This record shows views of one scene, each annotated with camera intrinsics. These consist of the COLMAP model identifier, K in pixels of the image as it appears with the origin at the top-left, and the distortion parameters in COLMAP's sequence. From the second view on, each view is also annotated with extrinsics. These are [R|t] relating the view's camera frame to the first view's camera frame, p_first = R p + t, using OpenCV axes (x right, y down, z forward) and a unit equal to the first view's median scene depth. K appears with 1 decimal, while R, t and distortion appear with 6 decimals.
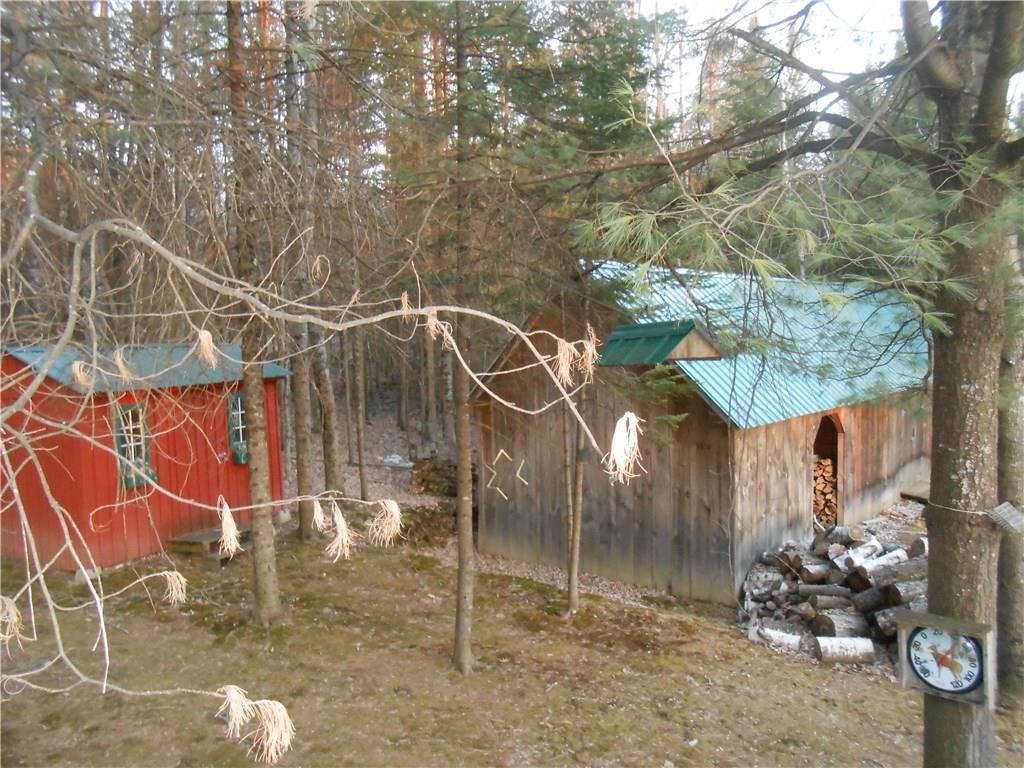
lens RADIAL K [[804.5, 0, 508.1], [0, 804.5, 383.3], [0, 0, 1]] dist [-0.012590, 0.007904]
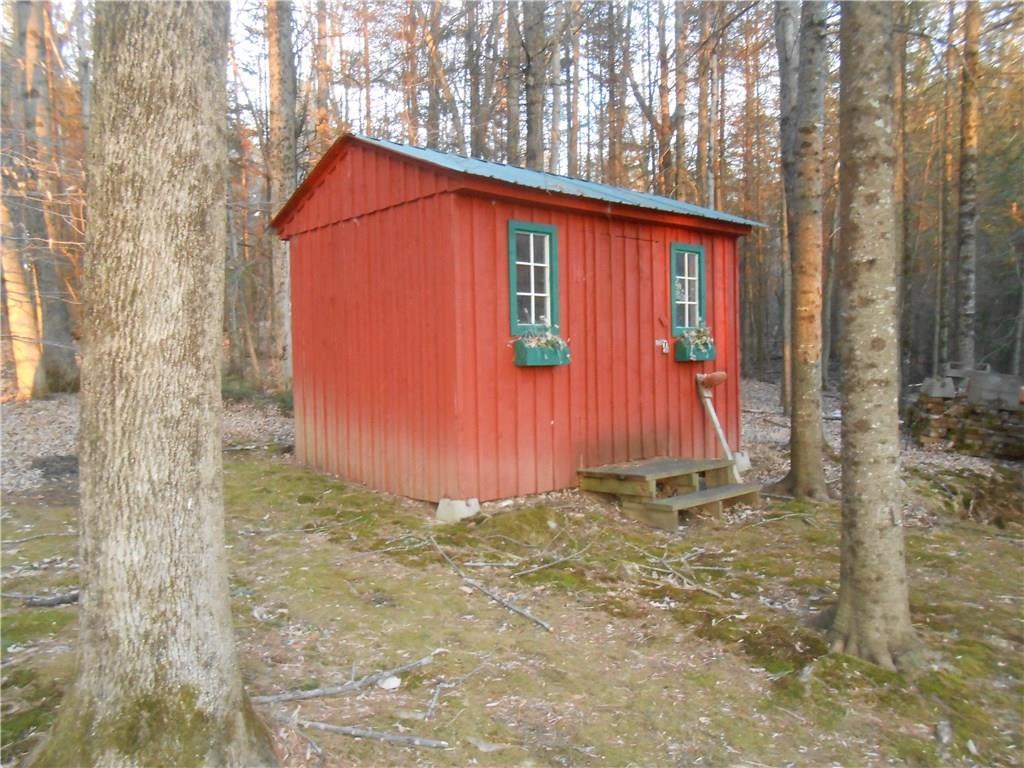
lens RADIAL K [[804.5, 0, 513.1], [0, 804.5, 385.0], [0, 0, 1]] dist [-0.012590, 0.007904]
pose [[0.928726, 0.036648, -0.368951, -0.275001], [-0.039632, 0.999214, -0.000511, 0.145337], [0.368643, 0.015097, 0.929449, 0.475047]]
